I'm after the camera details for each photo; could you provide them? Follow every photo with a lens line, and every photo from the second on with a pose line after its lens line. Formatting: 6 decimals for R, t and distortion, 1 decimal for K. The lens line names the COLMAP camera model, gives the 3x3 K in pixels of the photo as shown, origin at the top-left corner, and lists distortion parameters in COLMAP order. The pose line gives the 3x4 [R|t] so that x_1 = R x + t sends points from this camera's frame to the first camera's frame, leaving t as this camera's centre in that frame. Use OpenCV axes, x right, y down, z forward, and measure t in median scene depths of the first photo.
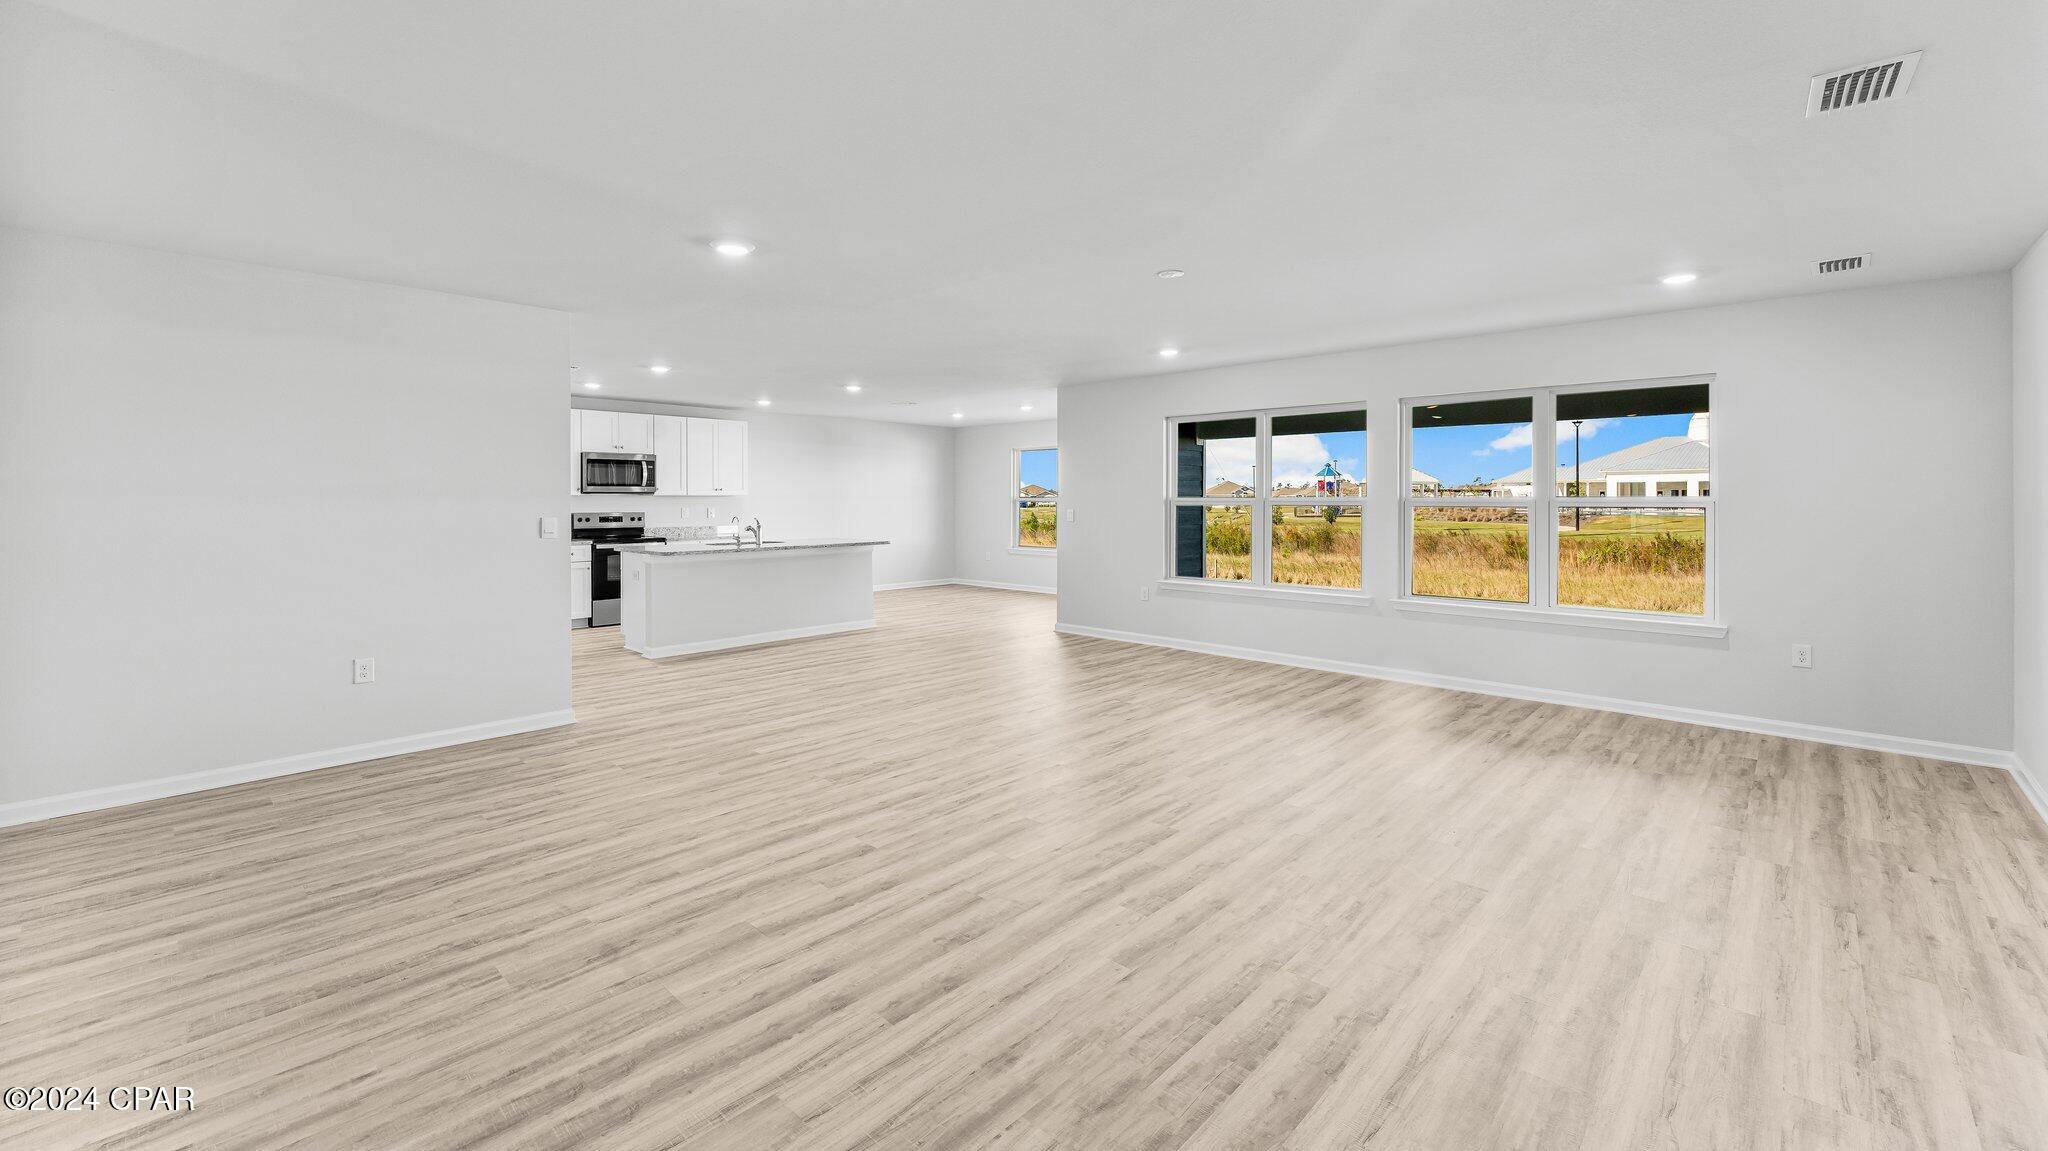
lens RADIAL K [[828.1, 0, 1024.6], [0, 828.1, 511.7], [0, 0, 1]] dist [0.001057, 0.000047]
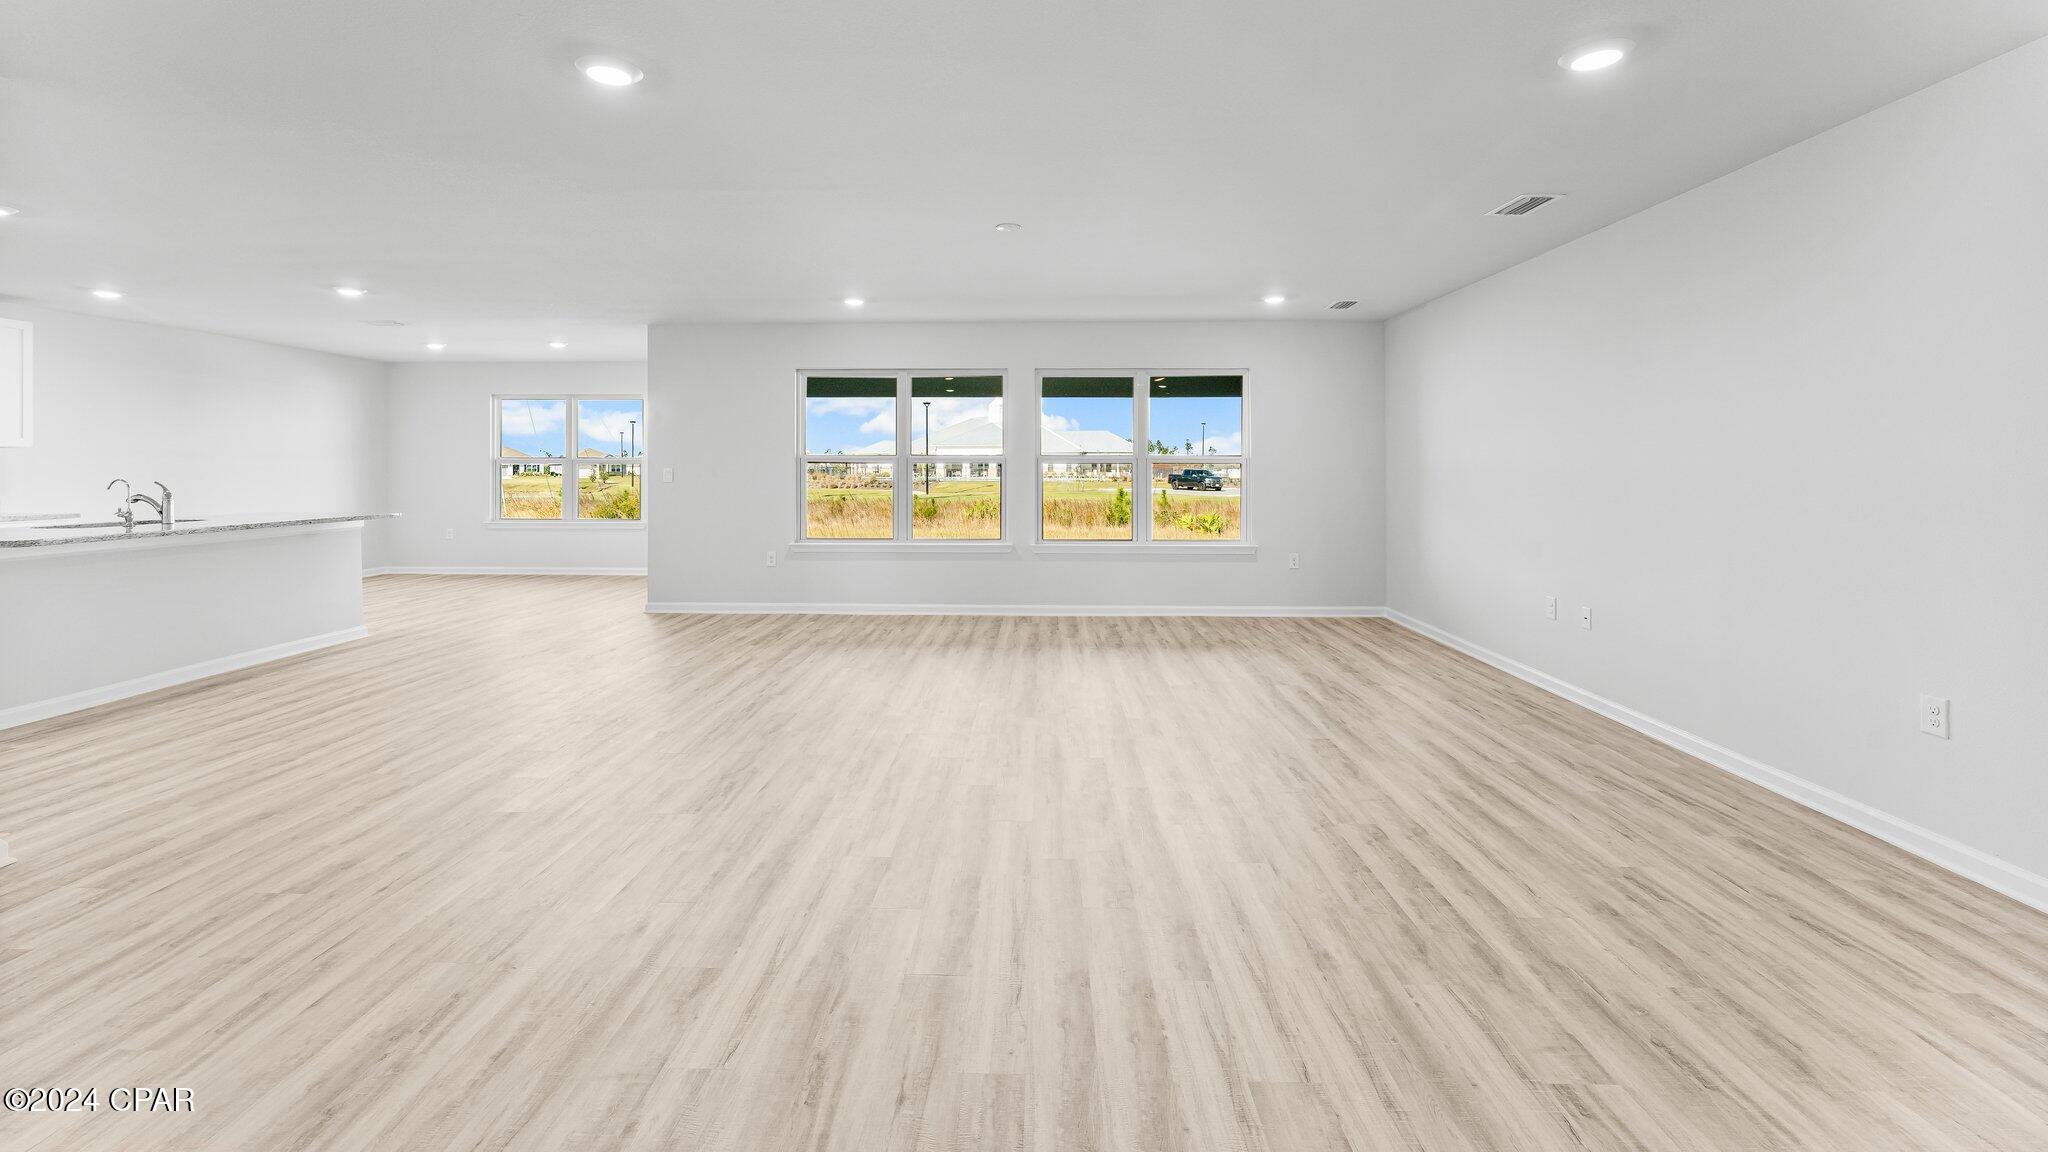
lens RADIAL K [[836.1, 0, 1014.3], [0, 836.1, 489.7], [0, 0, 1]] dist [-0.007036, -0.000189]
pose [[0.747821, -0.015480, 0.663720, -0.504632], [0.009235, 0.999874, 0.012915, 0.021940], [-0.663836, -0.003529, 0.747870, 0.231261]]
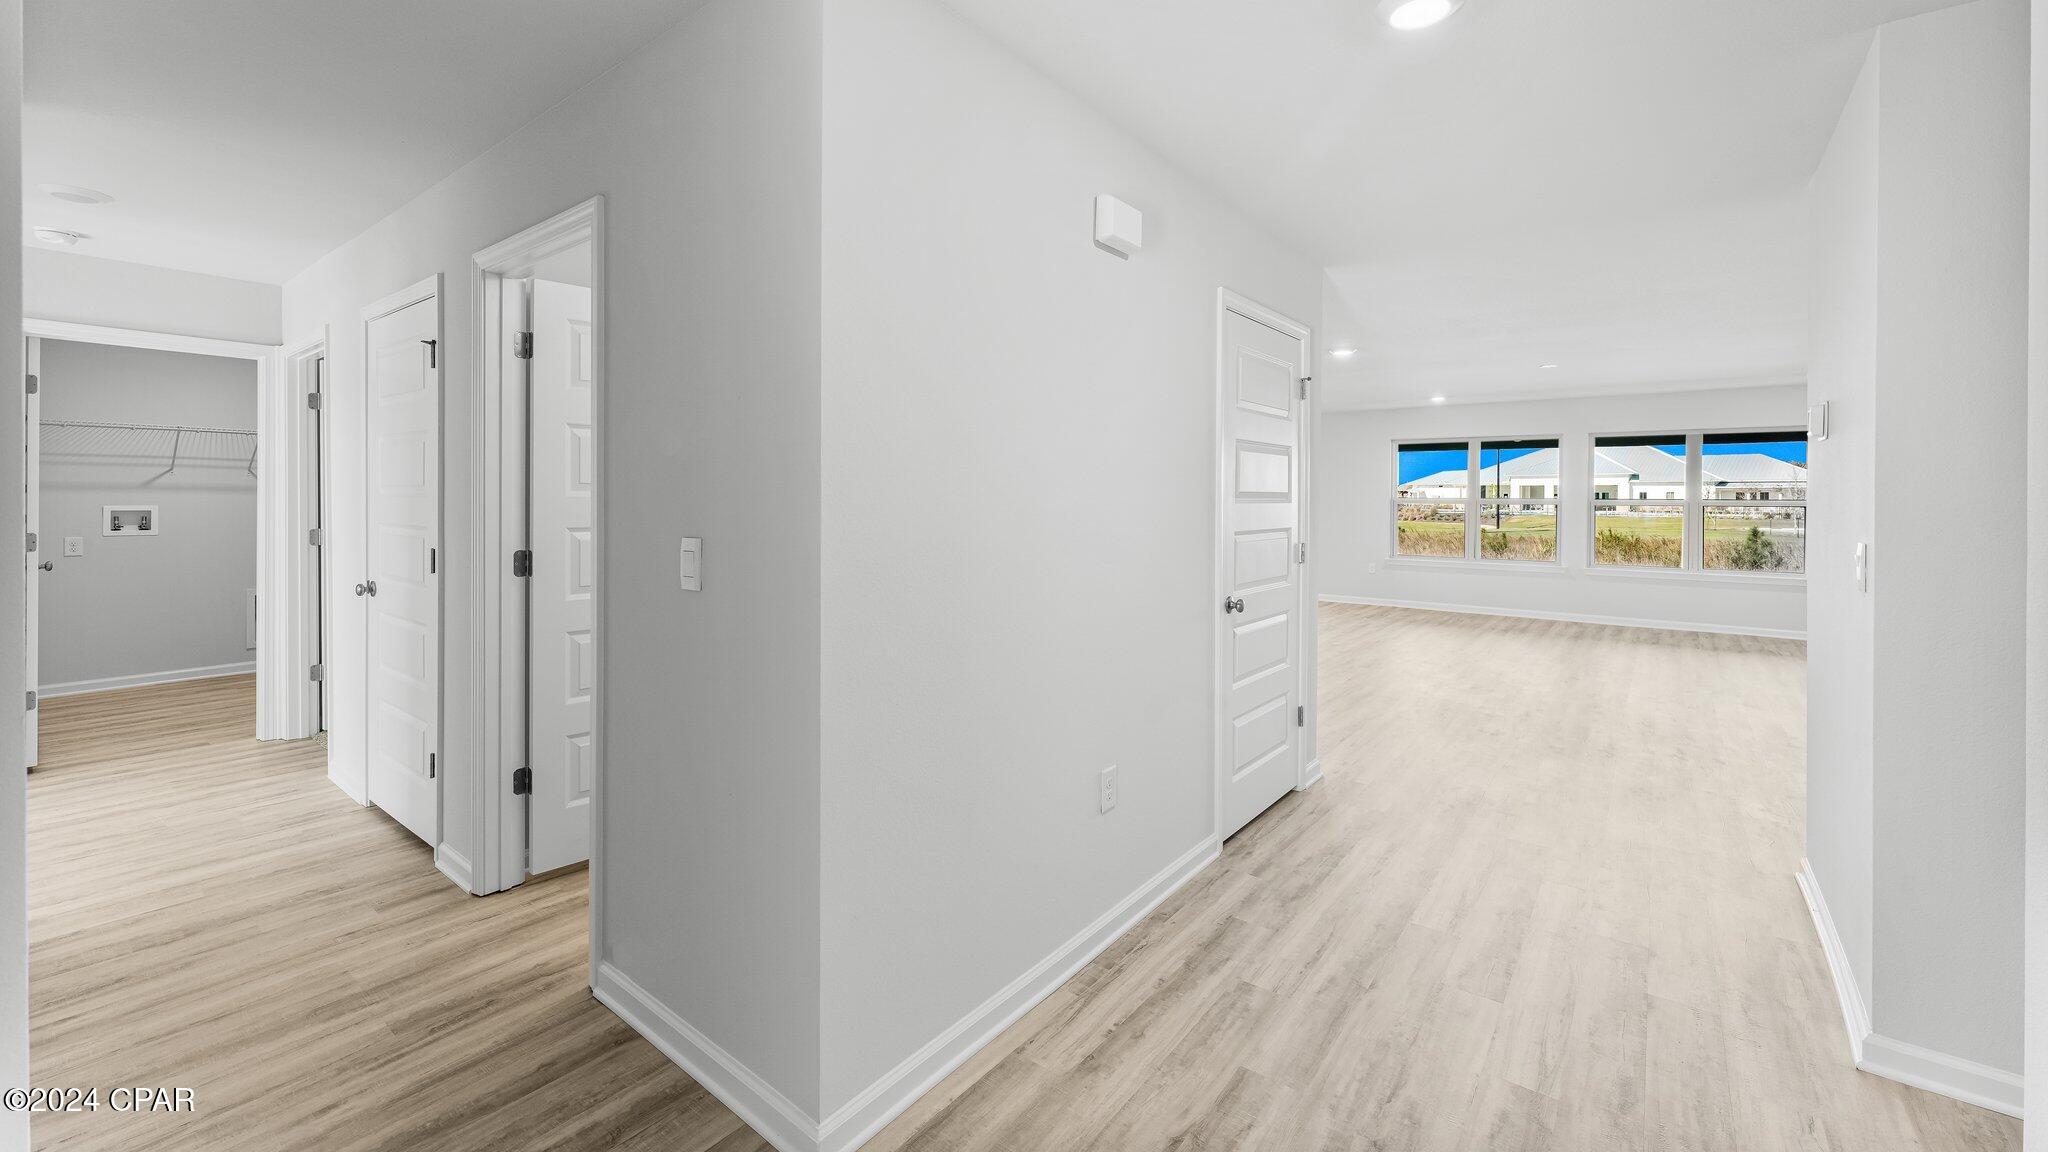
lens RADIAL K [[828.1, 0, 1024.6], [0, 828.1, 512.2], [0, 0, 1]] dist [0.001057, 0.000047]
pose [[0.994795, 0.004400, 0.101806, -1.053398], [-0.004693, 0.999985, 0.002642, 0.009122], [-0.101793, -0.003106, 0.994801, -0.557334]]
